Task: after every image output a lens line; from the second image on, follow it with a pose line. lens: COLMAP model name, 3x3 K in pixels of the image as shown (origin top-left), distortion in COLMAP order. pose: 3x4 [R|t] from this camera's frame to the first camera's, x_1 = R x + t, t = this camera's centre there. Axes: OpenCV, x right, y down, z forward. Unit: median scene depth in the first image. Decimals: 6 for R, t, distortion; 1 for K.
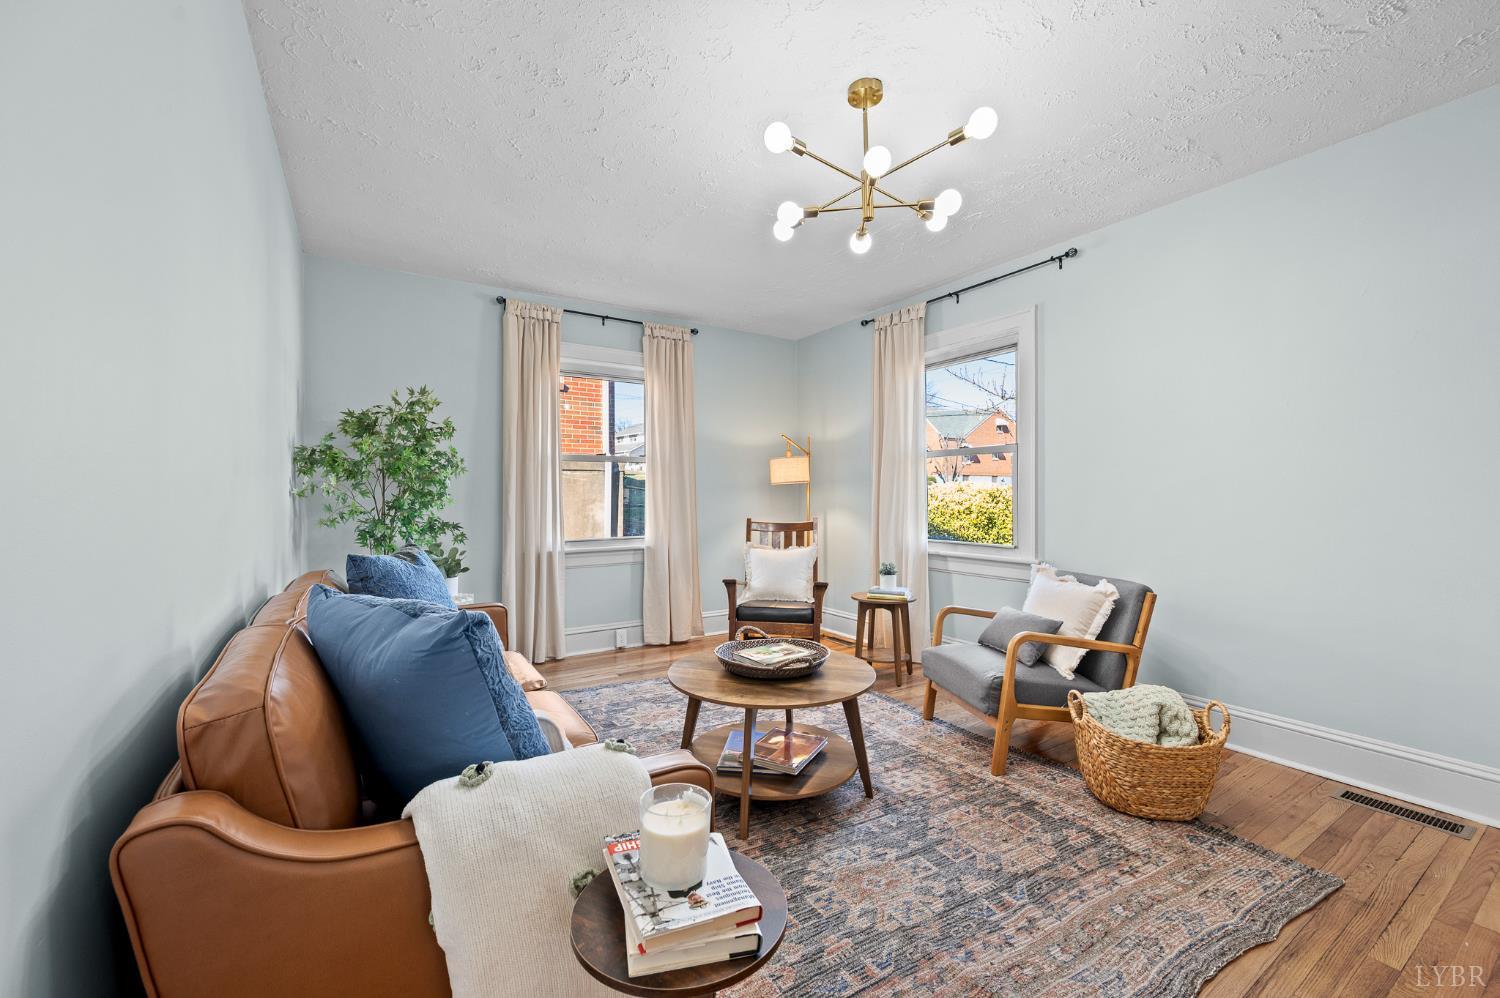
lens RADIAL K [[595.8, 0, 744.4], [0, 595.8, 495.4], [0, 0, 1]] dist [-0.001355, -0.000159]
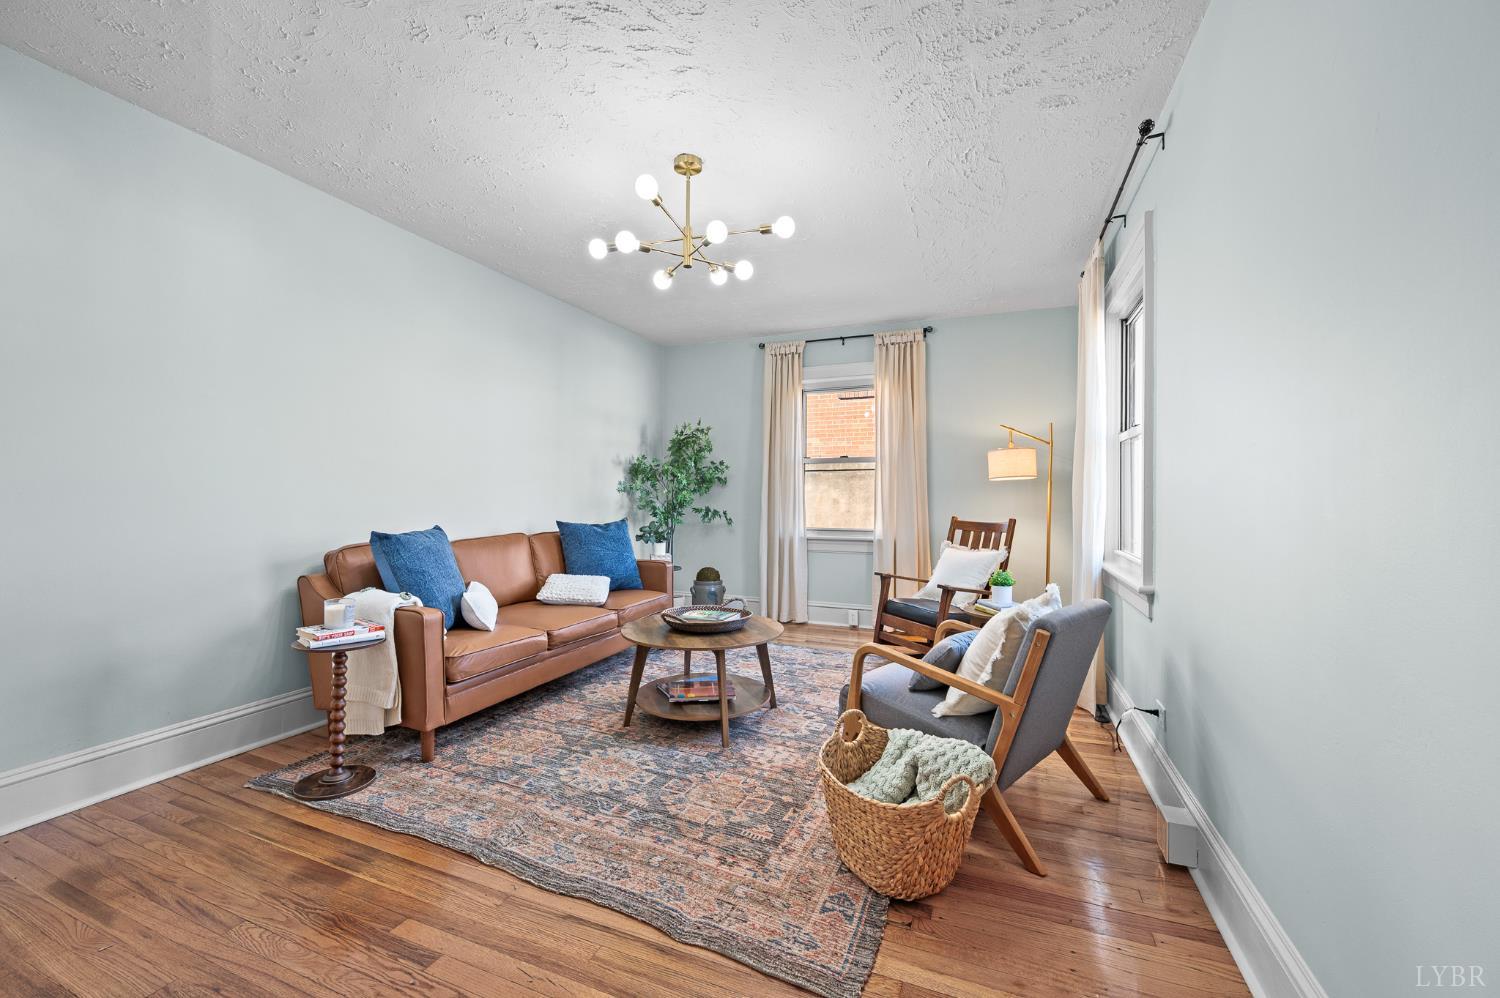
lens RADIAL K [[595.8, 0, 746.4], [0, 595.8, 498.7], [0, 0, 1]] dist [-0.001355, -0.000159]
pose [[0.577630, 0.012408, -0.816205, 1.244448], [-0.003937, 0.999915, 0.012414, -0.001493], [0.816289, -0.003957, 0.577630, 0.369057]]
